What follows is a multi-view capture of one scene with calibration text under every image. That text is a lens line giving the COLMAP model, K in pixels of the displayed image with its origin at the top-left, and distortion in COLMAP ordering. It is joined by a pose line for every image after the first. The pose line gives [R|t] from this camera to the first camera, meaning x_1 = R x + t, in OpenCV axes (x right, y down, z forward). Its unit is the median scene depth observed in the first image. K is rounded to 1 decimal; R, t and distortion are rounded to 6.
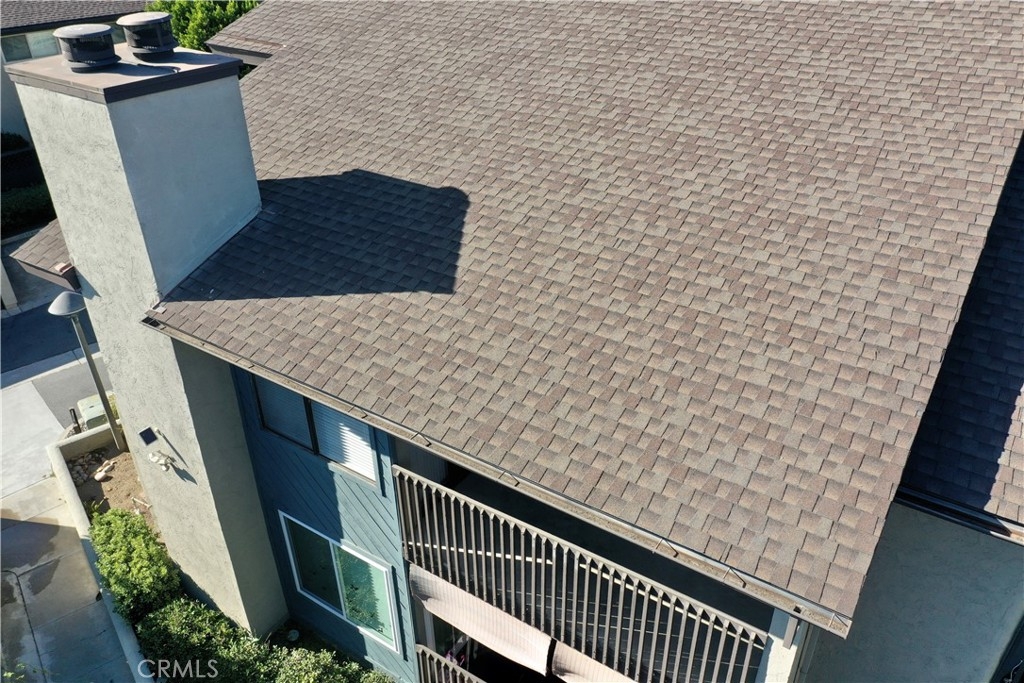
lens RADIAL K [[804.6, 0, 514.8], [0, 804.6, 341.8], [0, 0, 1]] dist [0.002735, 0.003228]
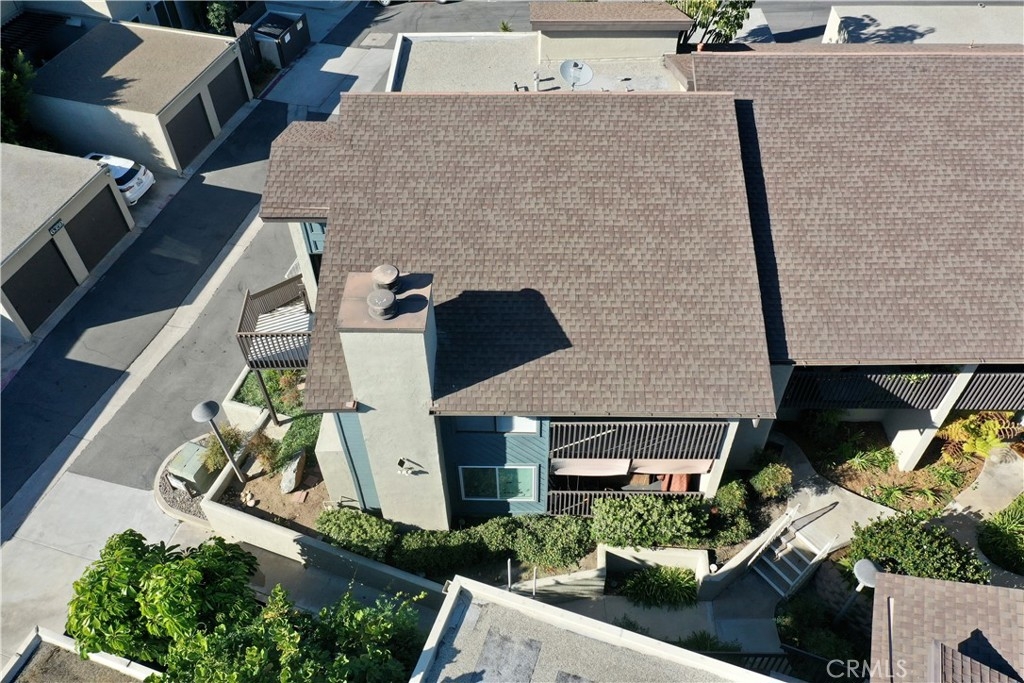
lens RADIAL K [[804.6, 0, 511.8], [0, 804.6, 342.9], [0, 0, 1]] dist [0.002735, 0.003228]
pose [[0.843870, -0.394201, 0.363990, -0.992922], [0.286384, 0.904599, 0.315730, -0.793093], [-0.453726, -0.162194, 0.876257, -0.848839]]
